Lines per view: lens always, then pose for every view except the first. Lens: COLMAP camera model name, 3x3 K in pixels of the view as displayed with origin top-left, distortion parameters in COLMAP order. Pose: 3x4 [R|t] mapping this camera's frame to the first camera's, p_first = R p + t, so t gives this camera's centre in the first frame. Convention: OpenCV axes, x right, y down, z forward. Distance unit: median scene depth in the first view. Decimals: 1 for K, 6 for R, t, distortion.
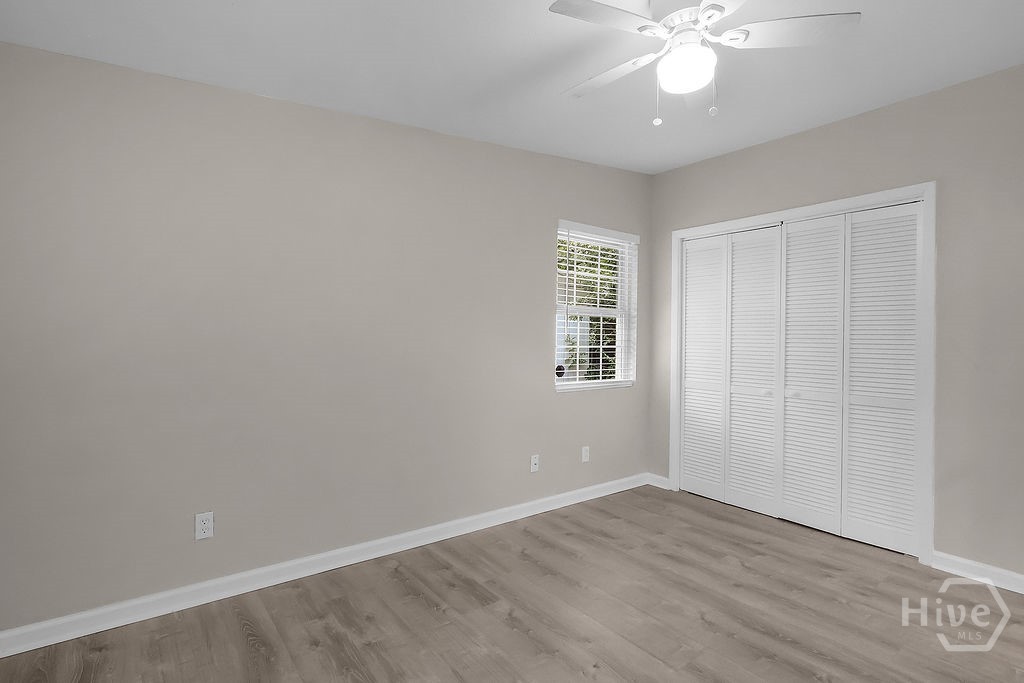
lens RADIAL K [[492.8, 0, 506.3], [0, 492.8, 337.2], [0, 0, 1]] dist [0.001494, -0.000219]
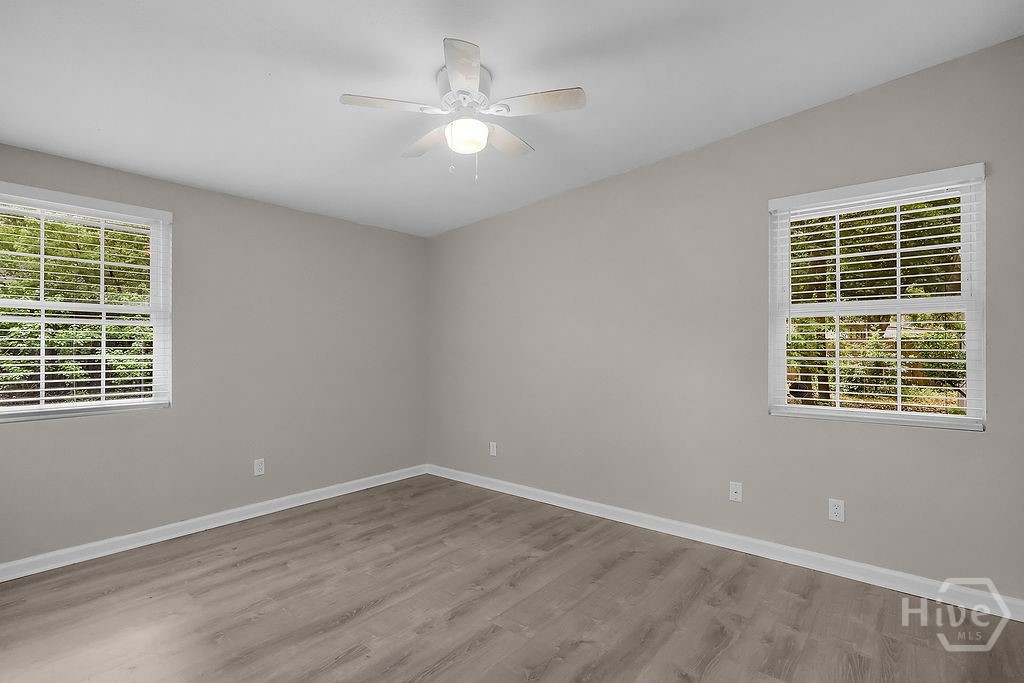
lens RADIAL K [[492.8, 0, 506.3], [0, 492.8, 337.2], [0, 0, 1]] dist [0.001494, -0.000219]
pose [[0.232001, -0.032103, -0.972186, 1.086638], [-0.003842, 0.999417, -0.033919, 0.021556], [0.972708, 0.011604, 0.231742, 0.536008]]
